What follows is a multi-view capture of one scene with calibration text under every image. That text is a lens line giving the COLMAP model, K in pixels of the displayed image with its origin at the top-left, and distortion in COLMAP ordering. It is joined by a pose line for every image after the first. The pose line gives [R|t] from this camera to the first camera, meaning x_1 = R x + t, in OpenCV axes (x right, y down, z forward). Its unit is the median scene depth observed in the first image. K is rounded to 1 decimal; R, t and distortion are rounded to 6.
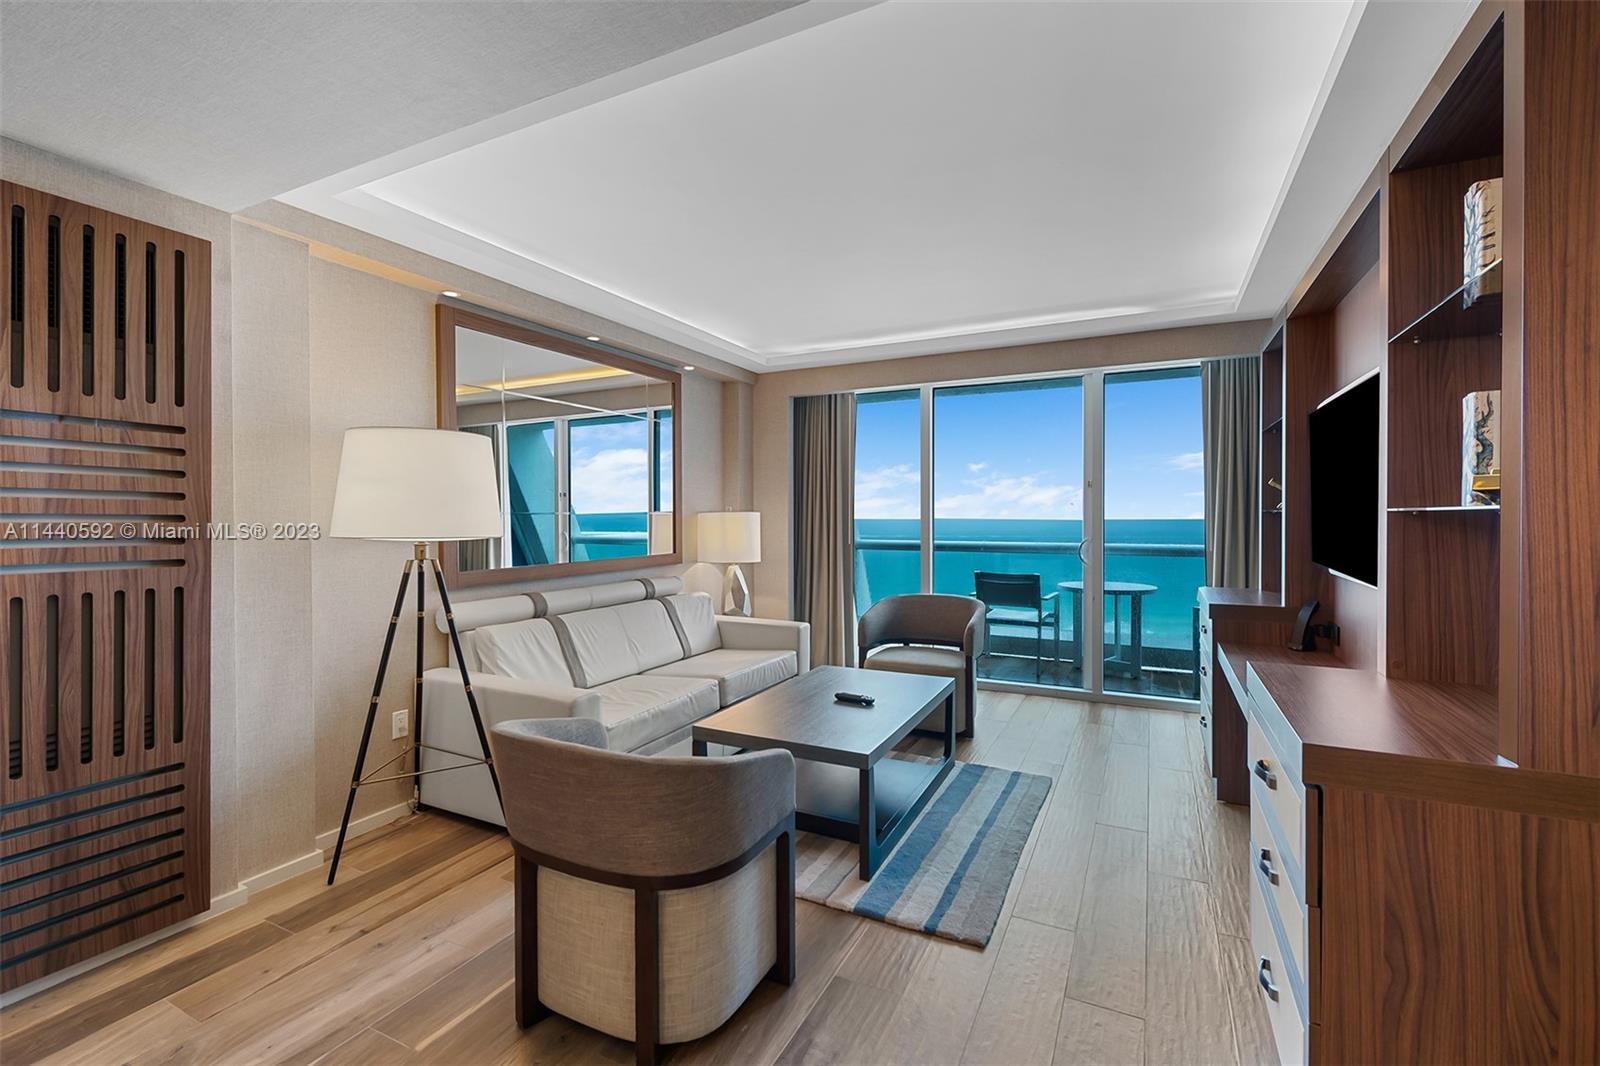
lens RADIAL K [[694.4, 0, 815.8], [0, 694.4, 528.0], [0, 0, 1]] dist [0.004723, -0.002284]
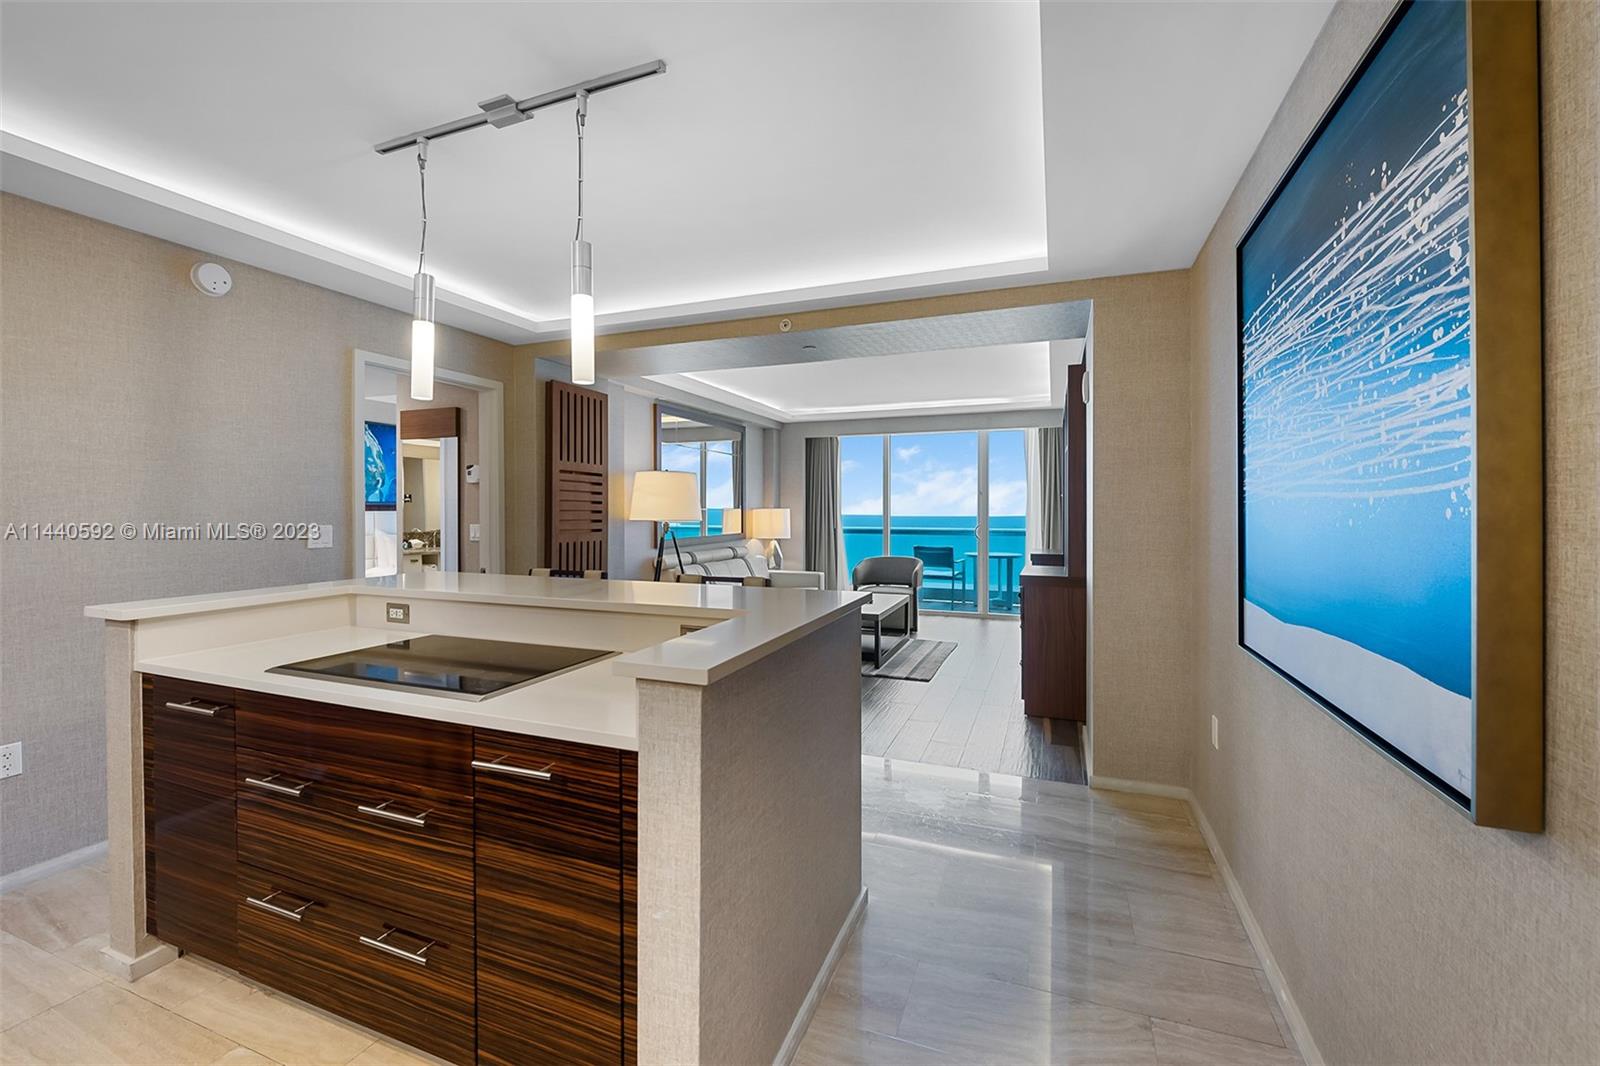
lens RADIAL K [[645.1, 0, 797.0], [0, 645.1, 510.0], [0, 0, 1]] dist [-0.003597, -0.002288]
pose [[0.997621, 0.012180, 0.067845, -0.172417], [-0.011299, 0.999847, -0.013347, 0.000542], [-0.067998, 0.012549, 0.997607, -0.565006]]
